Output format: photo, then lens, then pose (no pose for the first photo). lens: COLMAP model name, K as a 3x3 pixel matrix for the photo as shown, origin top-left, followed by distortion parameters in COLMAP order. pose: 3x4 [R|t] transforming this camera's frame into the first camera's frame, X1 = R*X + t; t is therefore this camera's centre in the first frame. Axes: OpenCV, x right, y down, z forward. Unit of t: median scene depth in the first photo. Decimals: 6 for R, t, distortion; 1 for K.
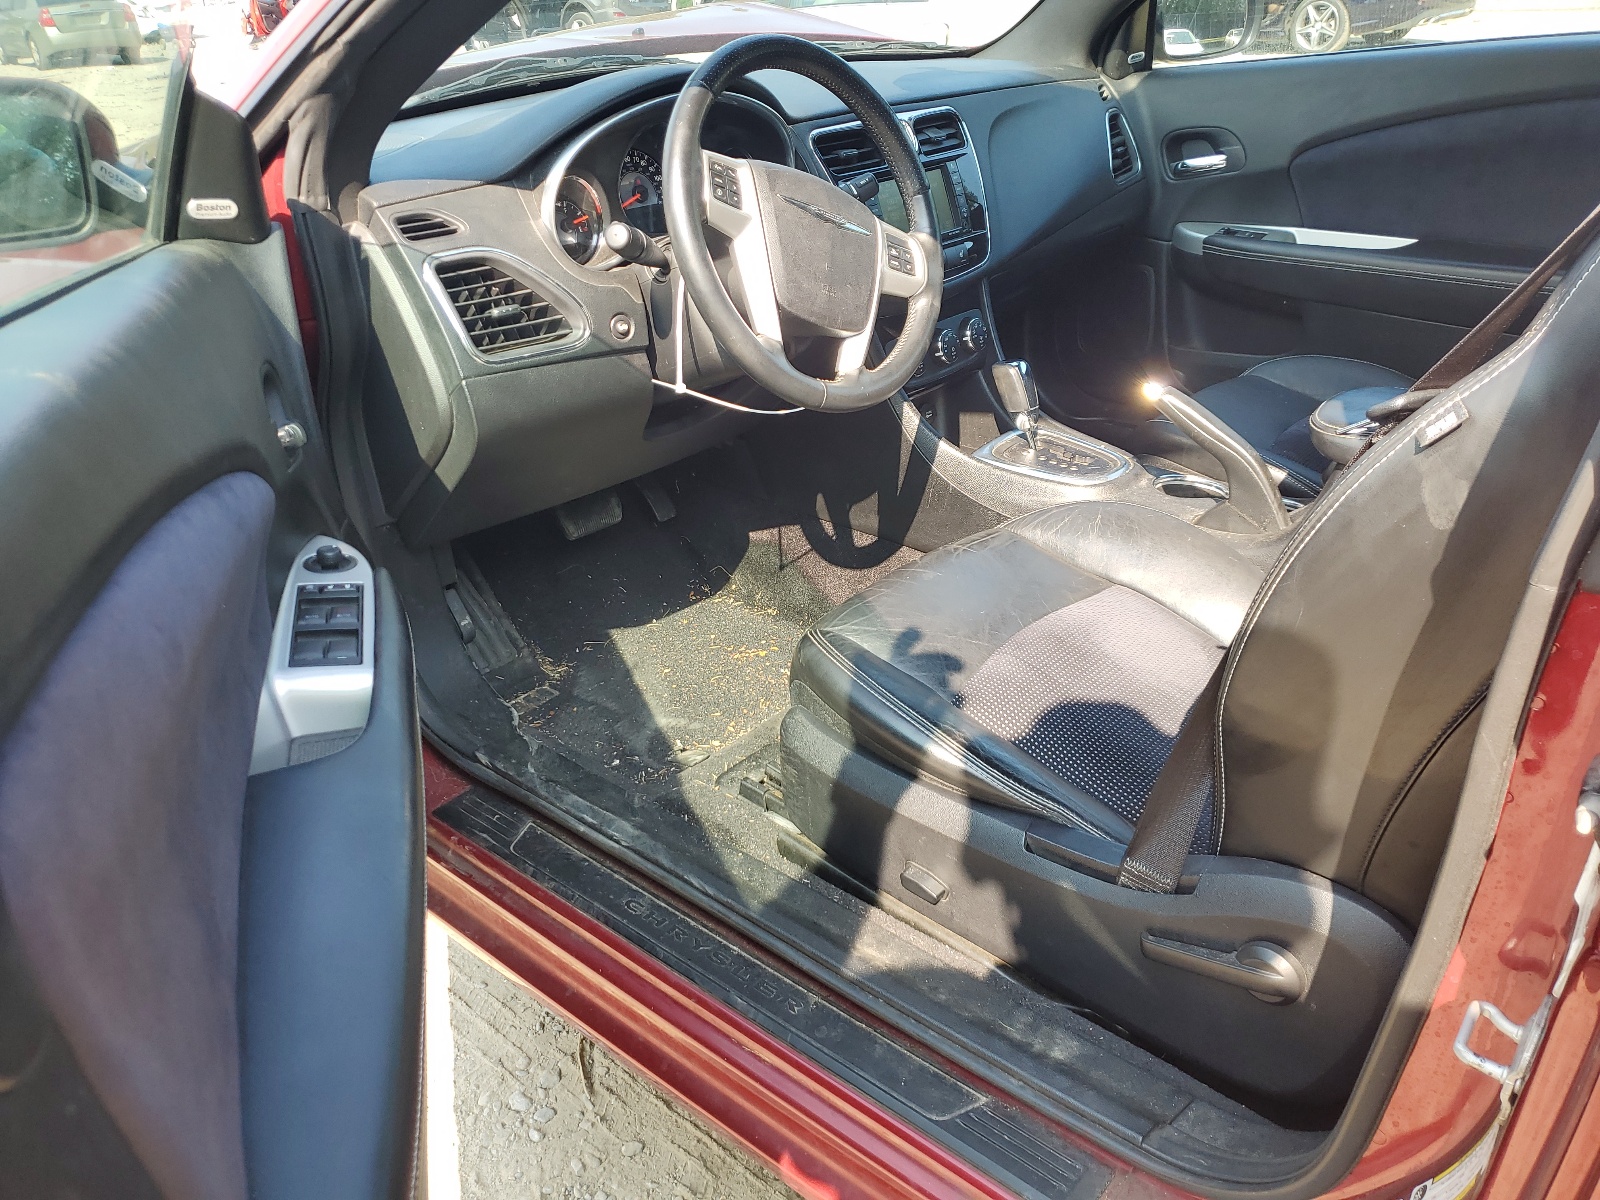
lens RADIAL K [[1309.9, 0, 800.0], [0, 1309.9, 600.0], [0, 0, 1]] dist [0.043716, -0.000035]
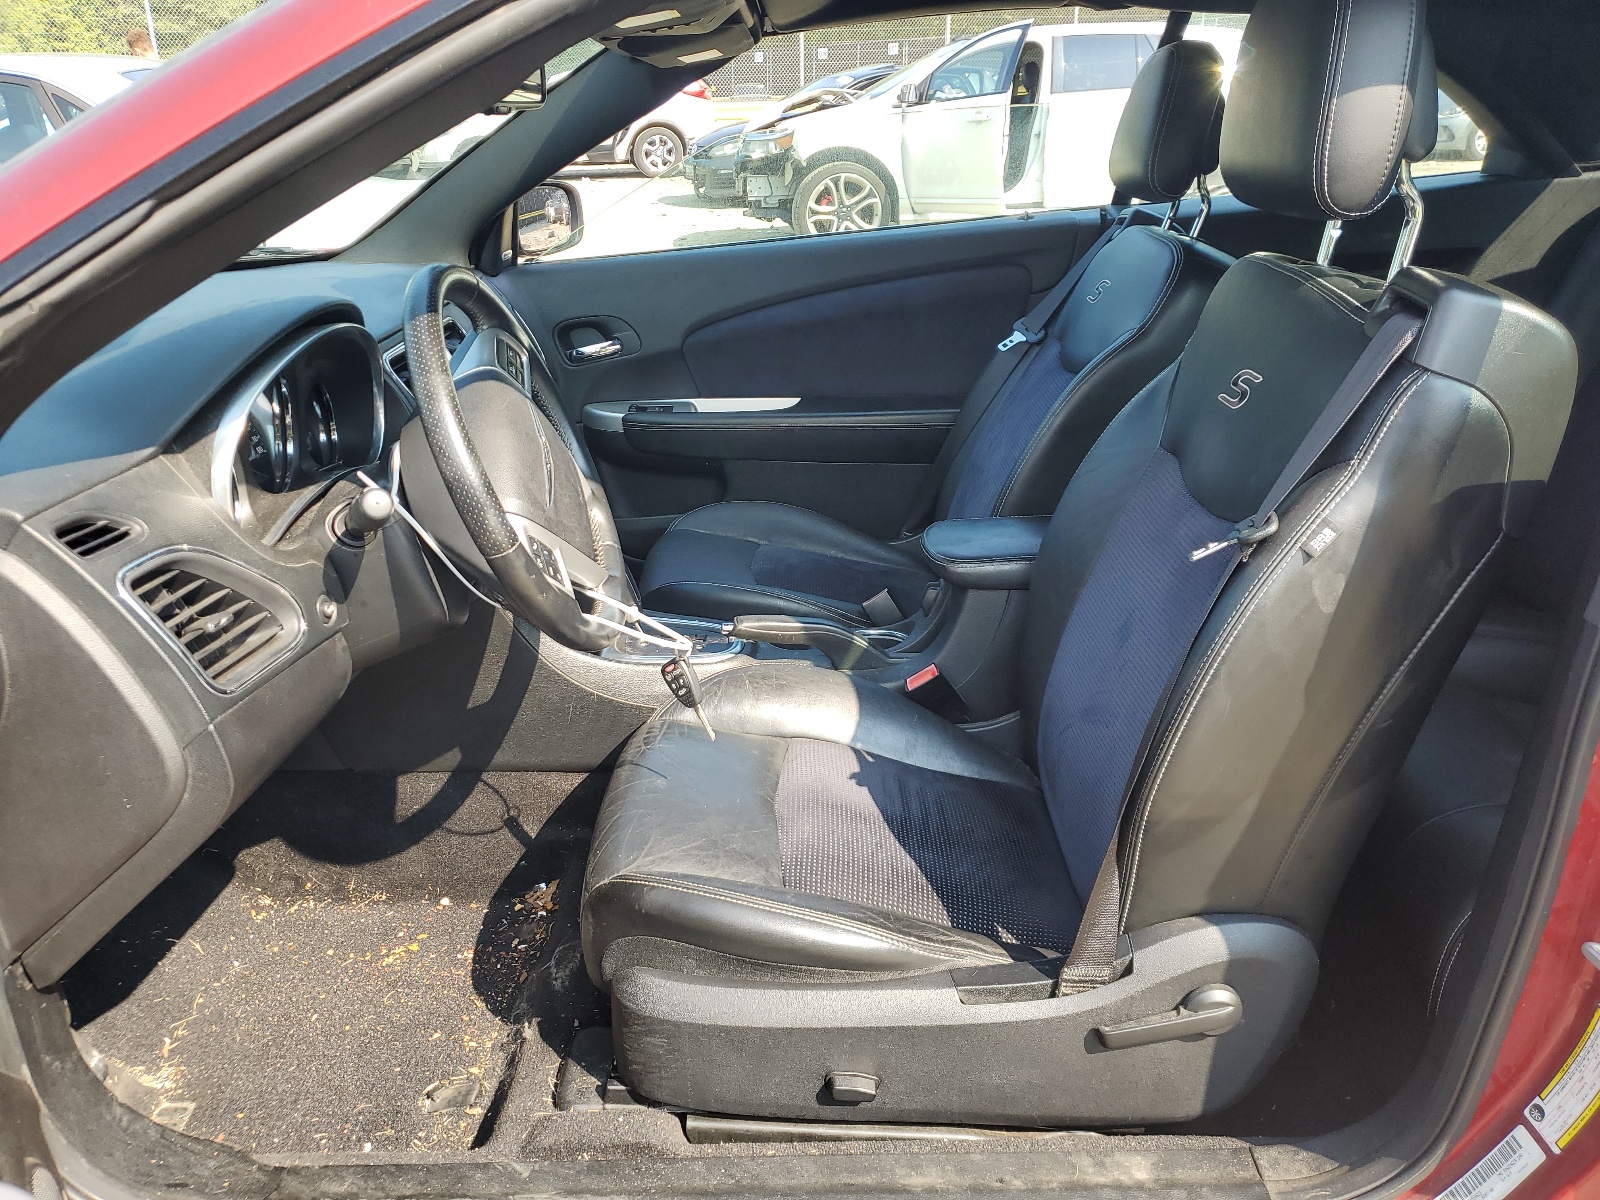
lens RADIAL K [[1309.9, 0, 800.0], [0, 1309.9, 600.0], [0, 0, 1]] dist [0.043716, -0.000035]
pose [[0.731041, -0.212003, 0.648563, -0.389279], [0.284591, 0.958620, -0.007427, -0.108712], [-0.620151, 0.190005, 0.761125, 0.178040]]
